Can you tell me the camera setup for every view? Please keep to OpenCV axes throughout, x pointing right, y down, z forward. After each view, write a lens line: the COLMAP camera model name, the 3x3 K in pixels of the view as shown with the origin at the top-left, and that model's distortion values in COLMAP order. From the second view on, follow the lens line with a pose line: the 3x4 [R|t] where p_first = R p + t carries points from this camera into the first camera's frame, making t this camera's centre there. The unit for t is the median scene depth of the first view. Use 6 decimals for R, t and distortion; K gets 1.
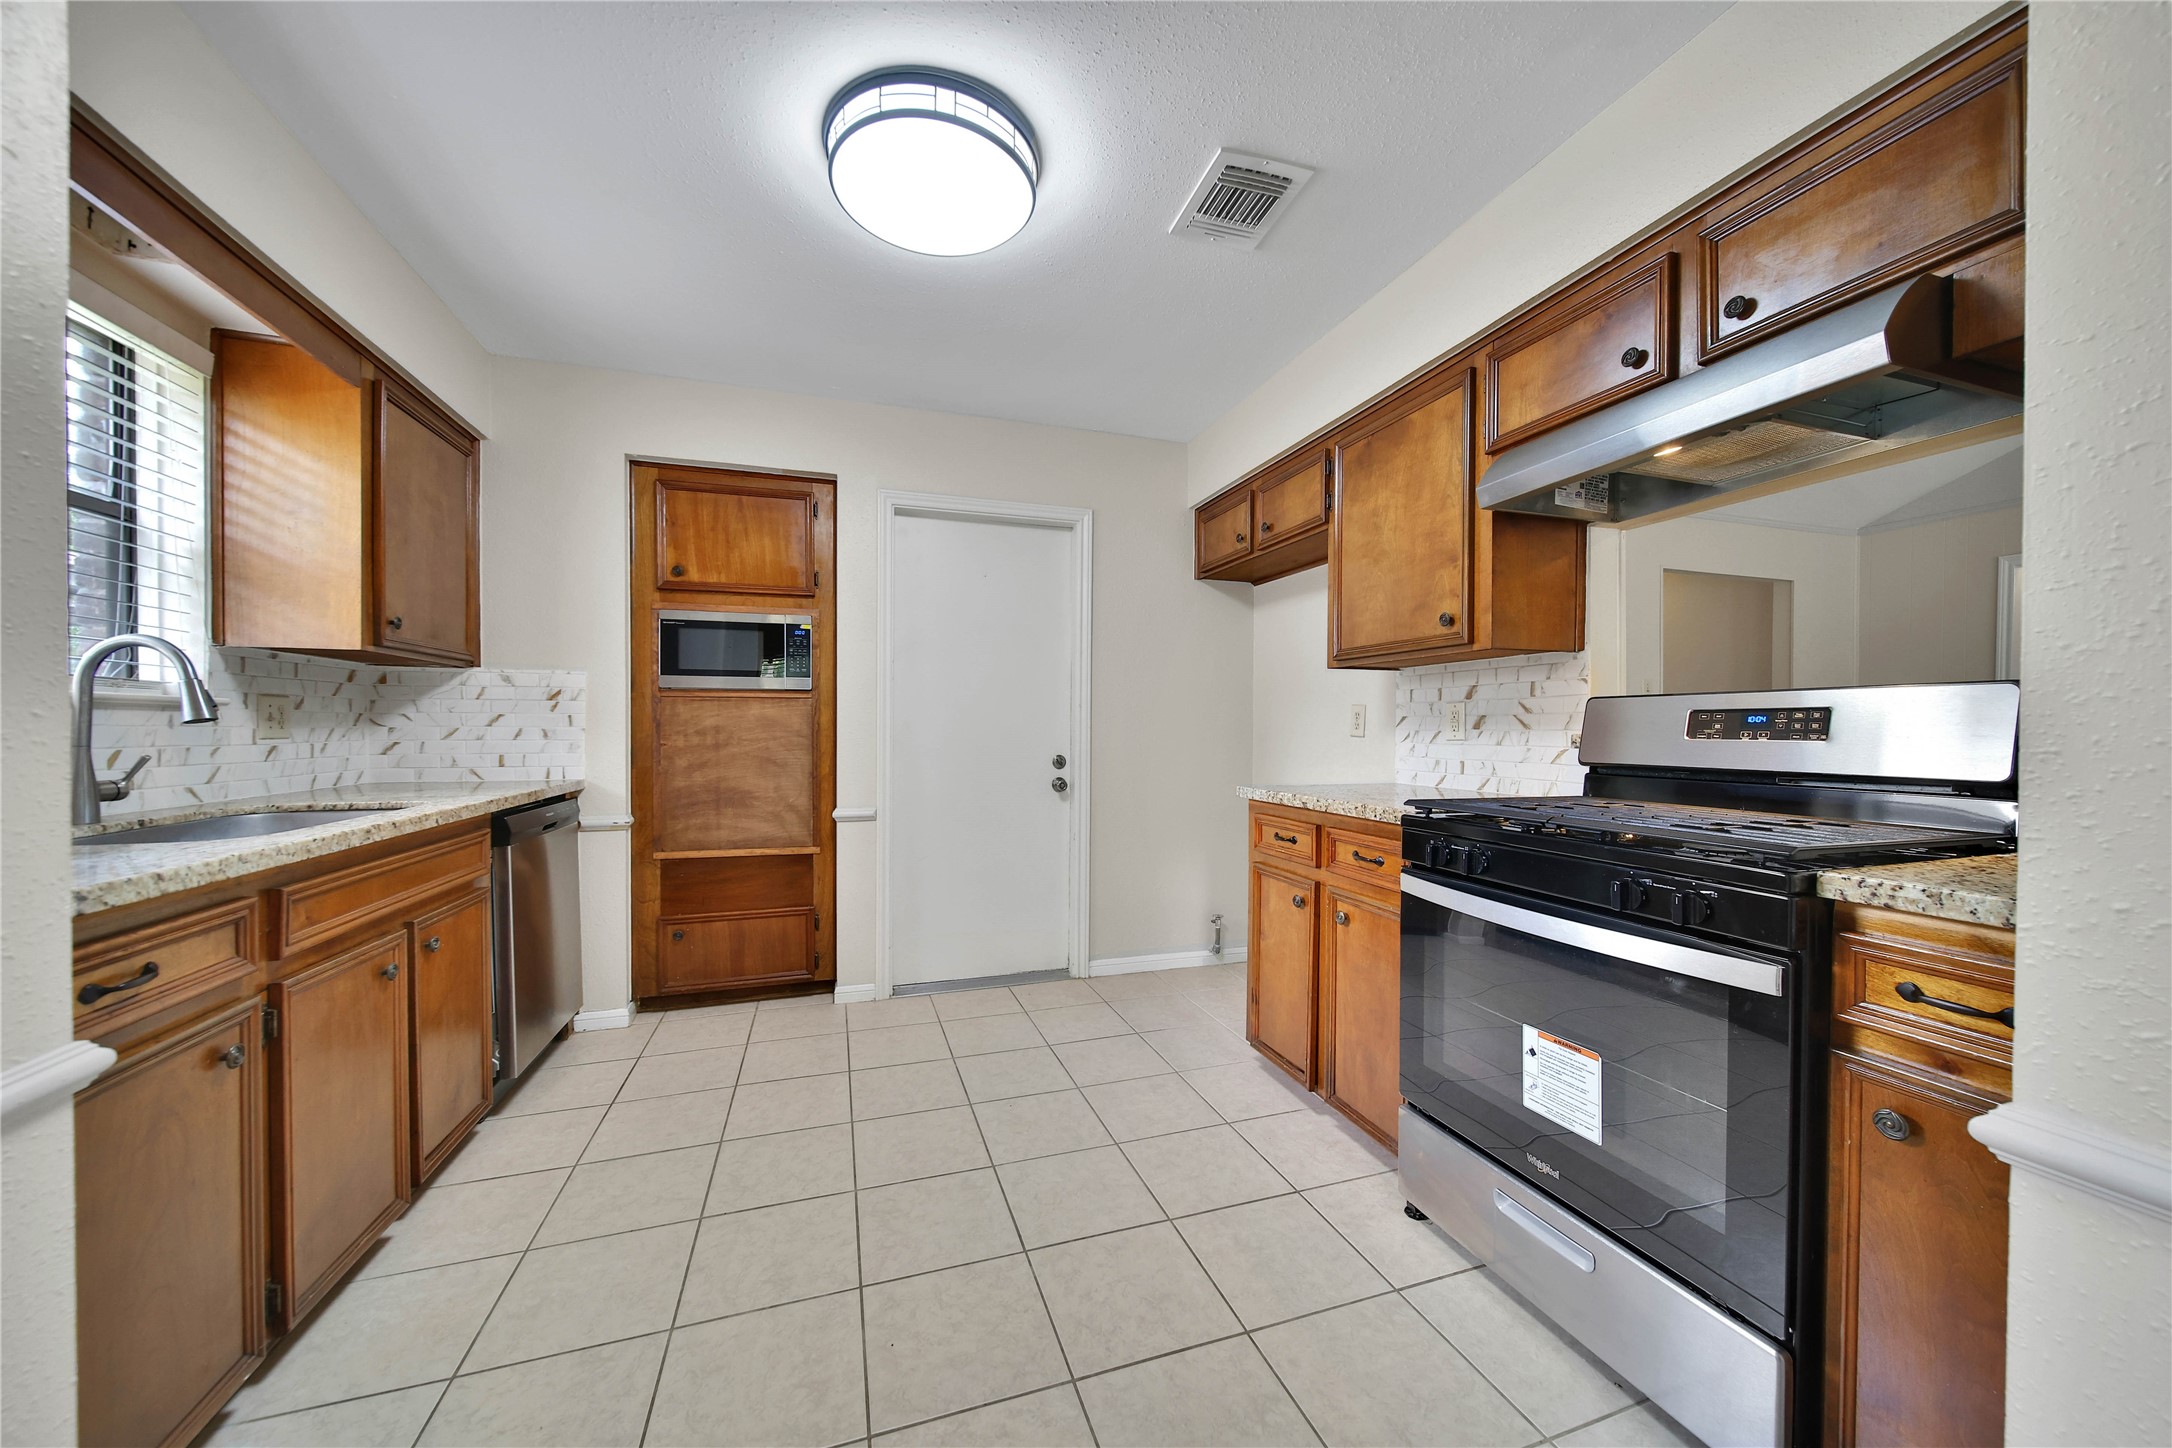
lens RADIAL K [[761.1, 0, 1081.6], [0, 761.1, 729.8], [0, 0, 1]] dist [0.000710, -0.000977]
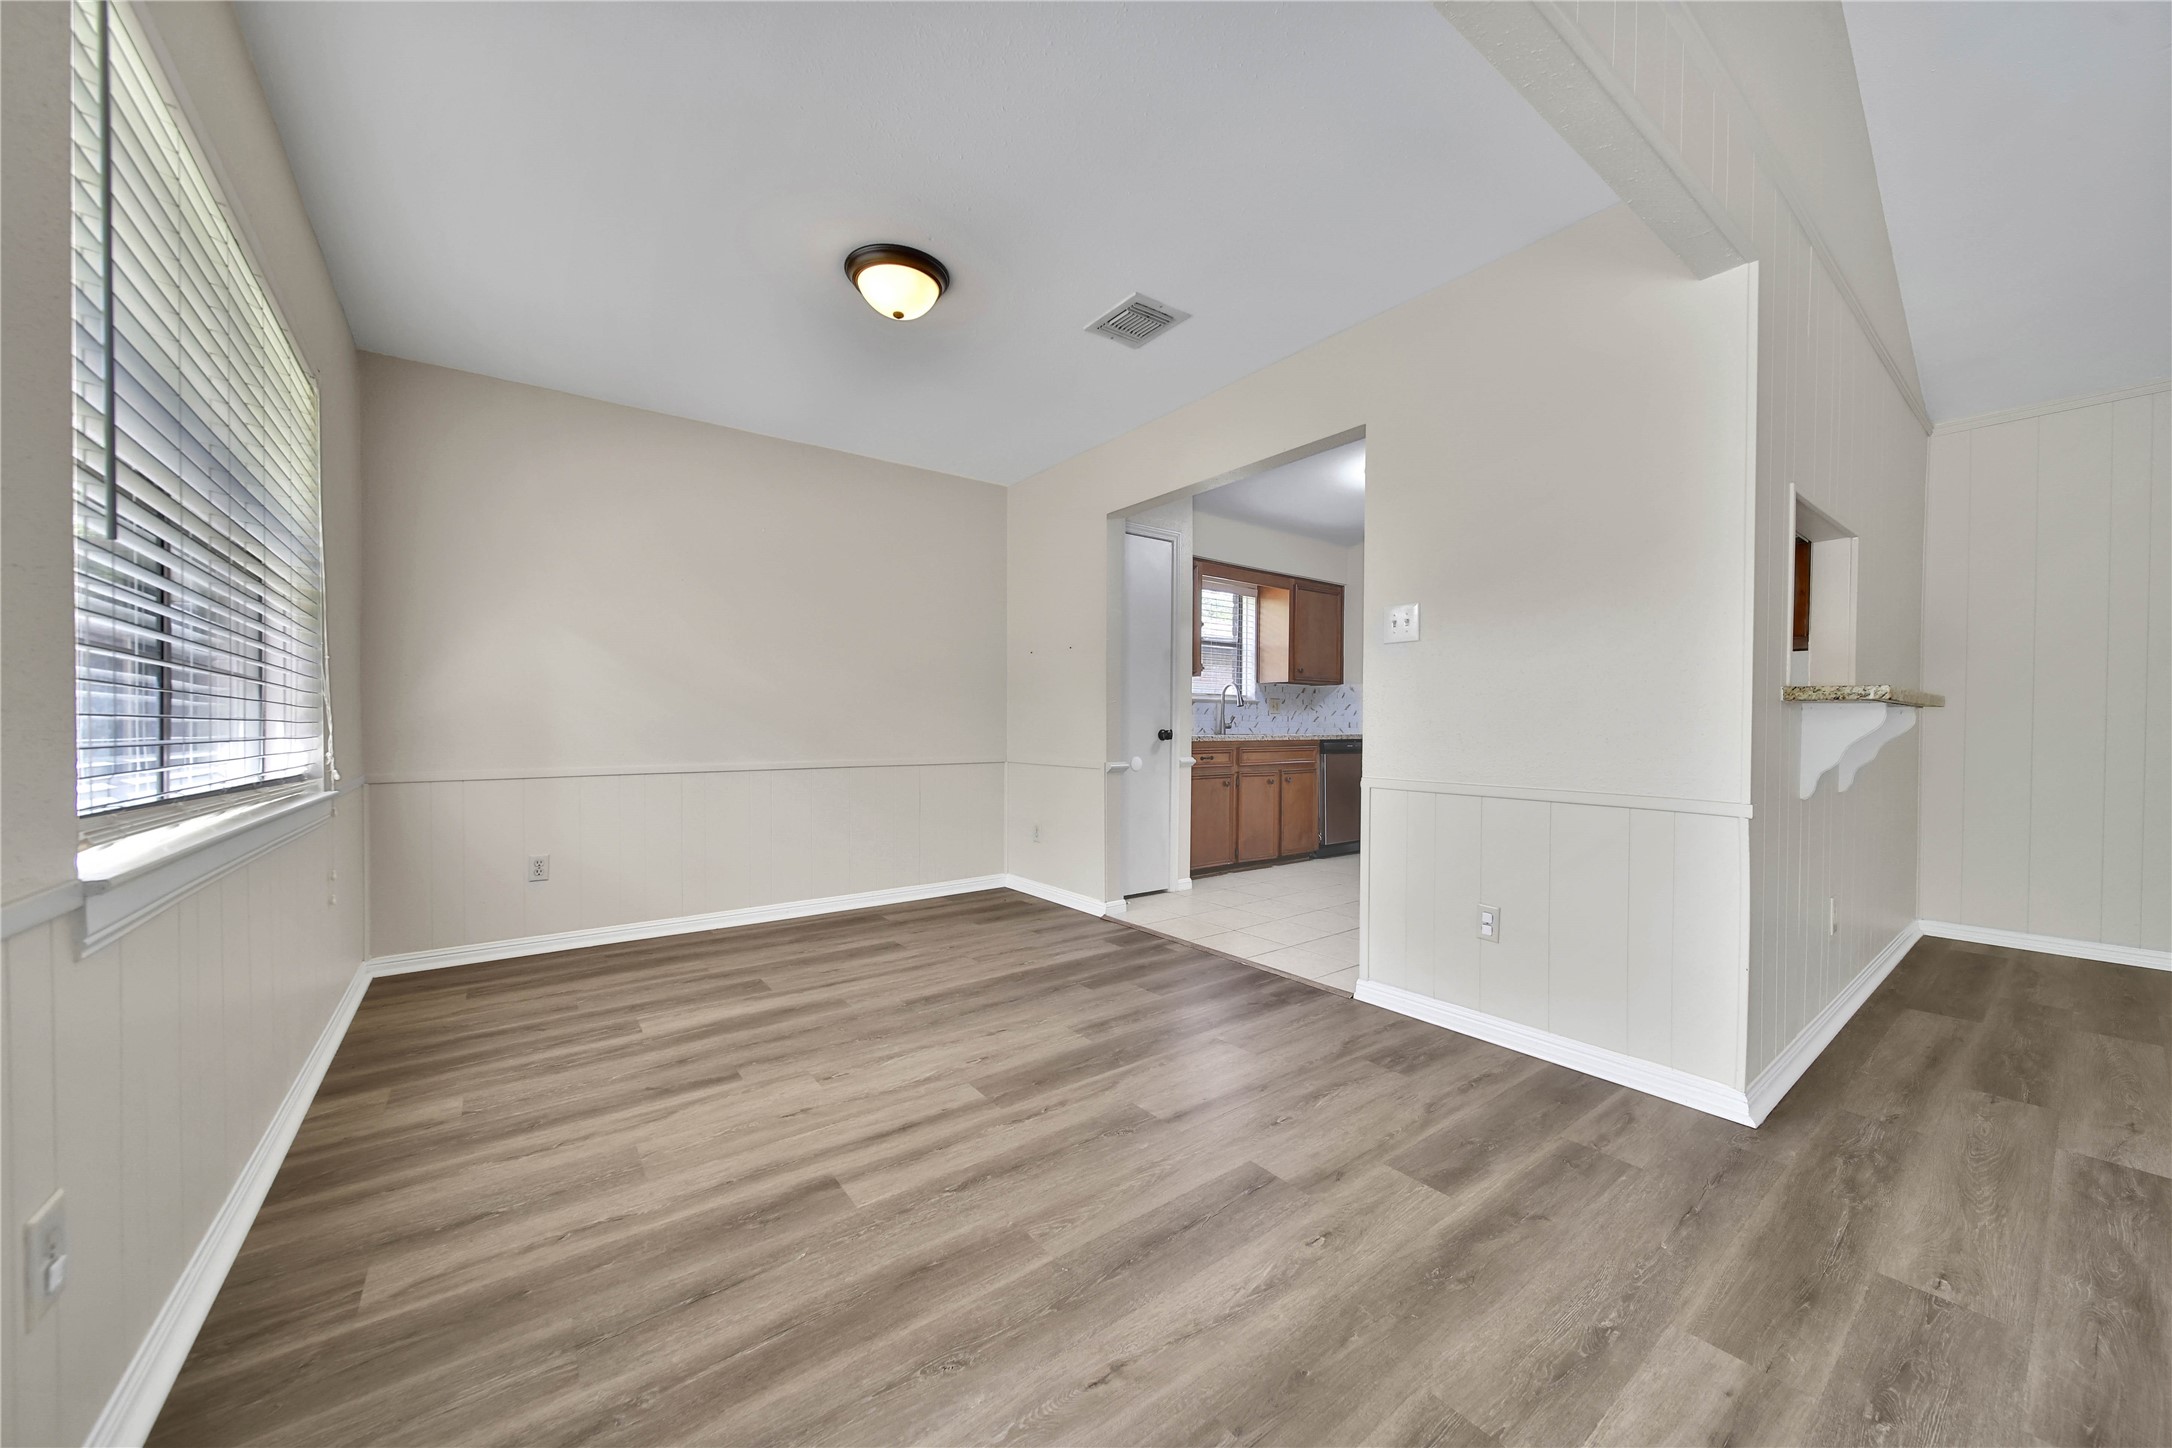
lens RADIAL K [[761.1, 0, 1088.1], [0, 761.1, 739.8], [0, 0, 1]] dist [0.000710, -0.000977]
pose [[0.315314, 0.019338, -0.948790, 1.618173], [-0.007388, 0.999812, 0.017923, 0.071185], [0.948959, 0.001358, 0.315398, -0.653325]]
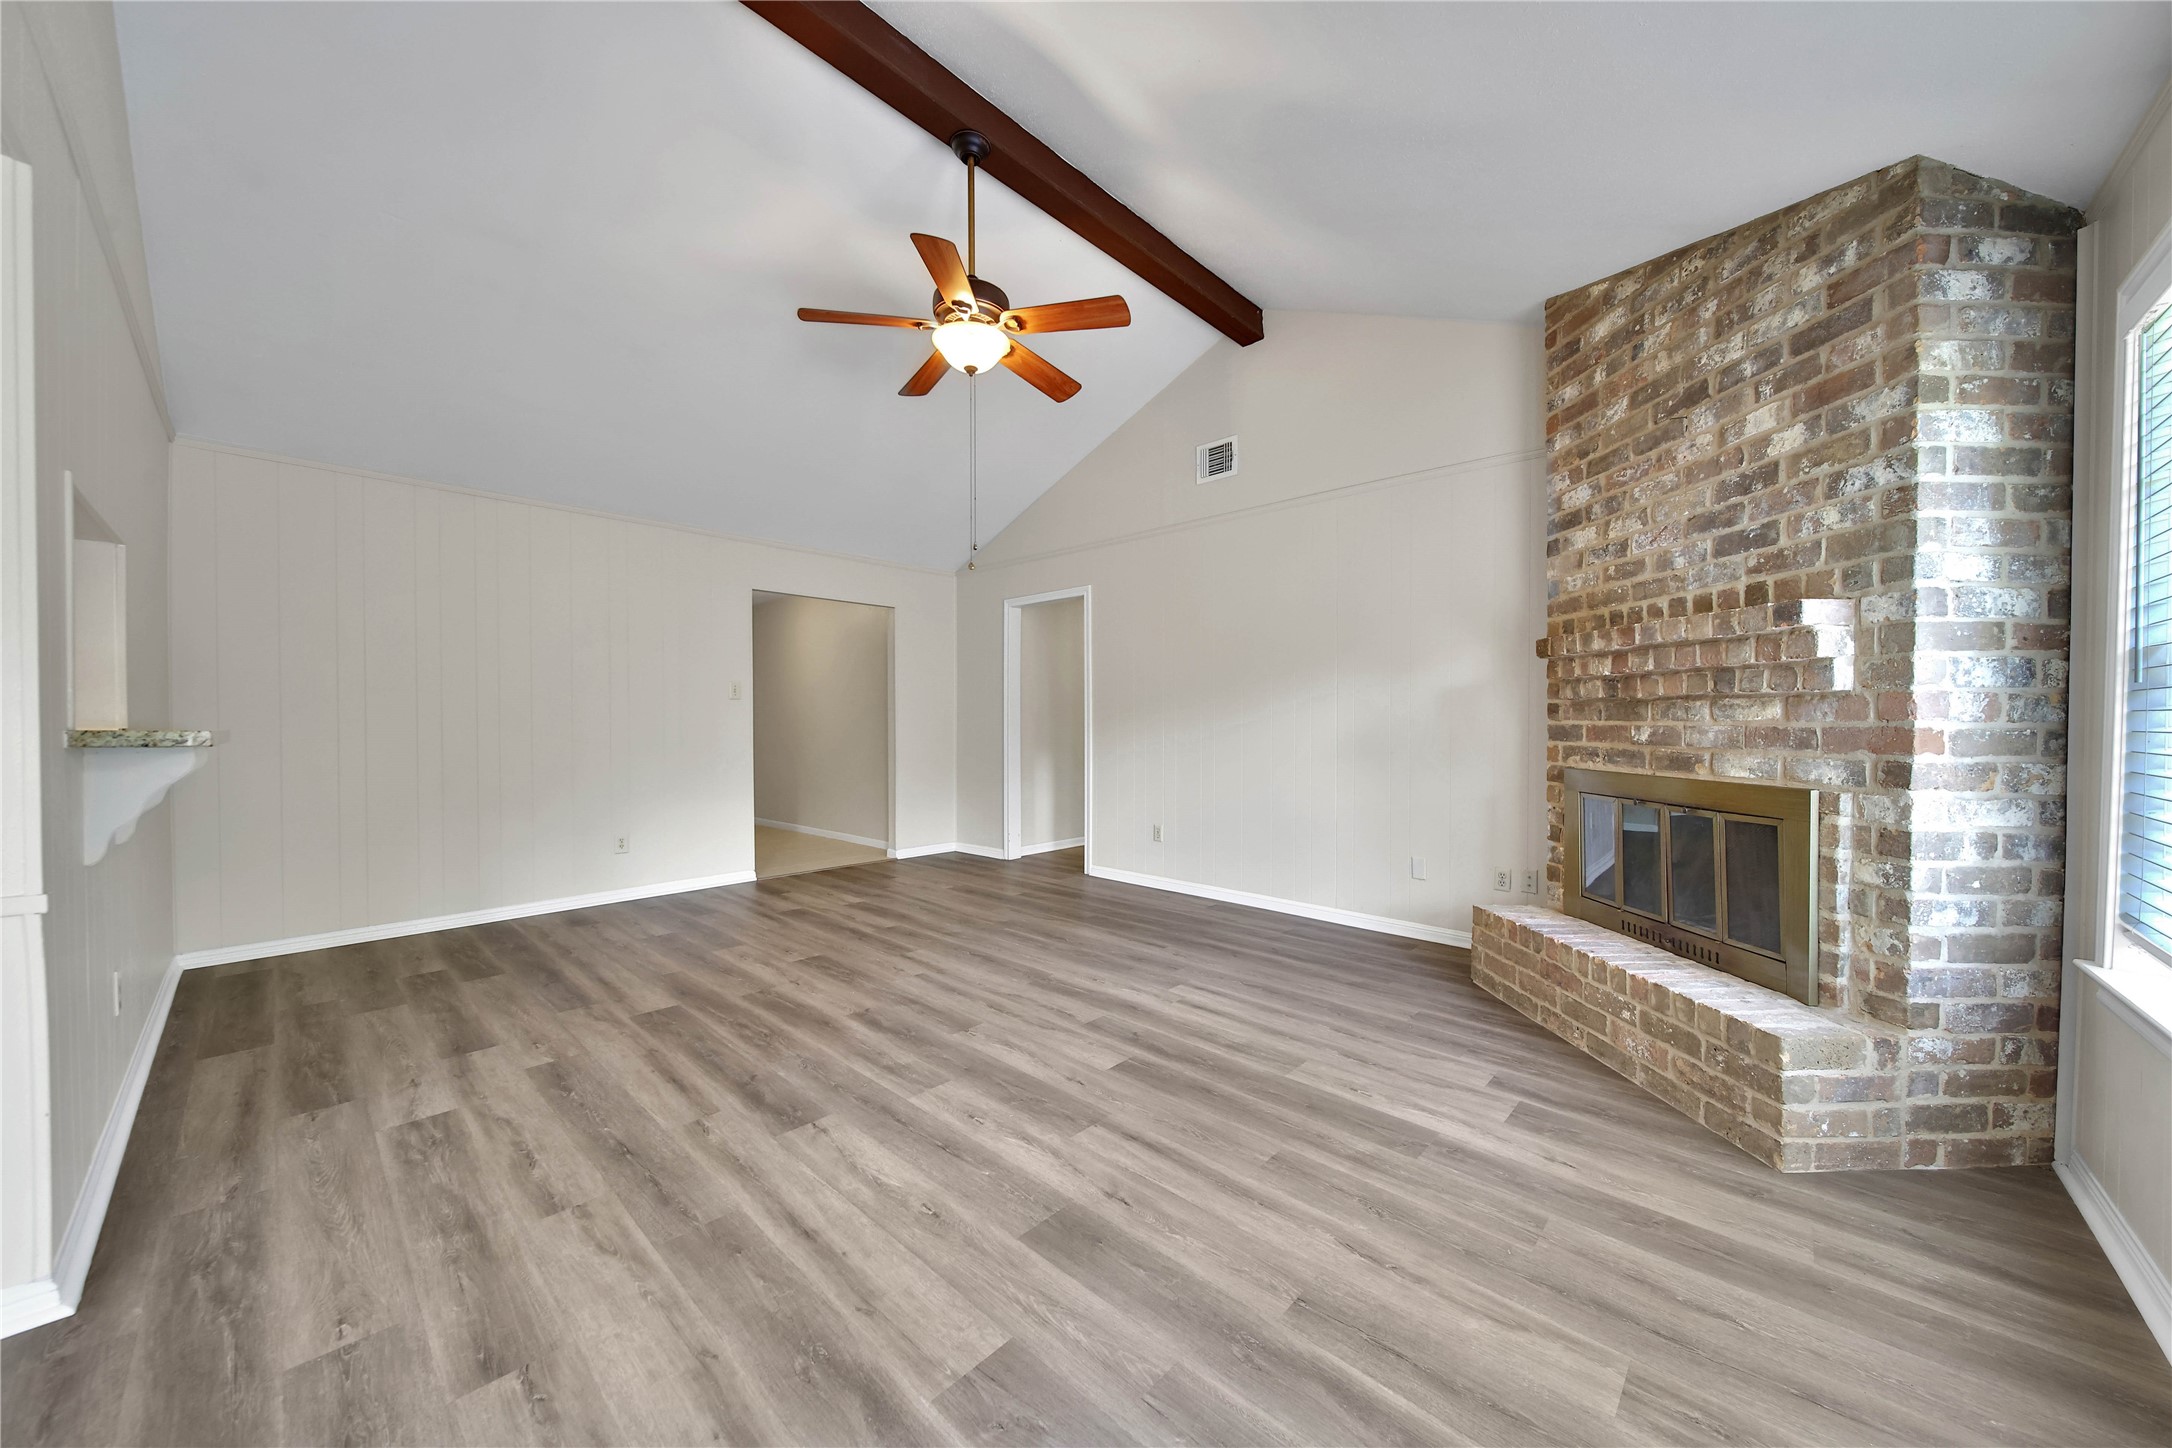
lens RADIAL K [[761.1, 0, 1082.4], [0, 761.1, 734.5], [0, 0, 1]] dist [0.000710, -0.000977]
pose [[0.879418, -0.008260, 0.475979, 1.492503], [0.003549, 0.999935, 0.010796, 0.007791], [-0.476038, -0.007805, 0.879390, -0.652311]]
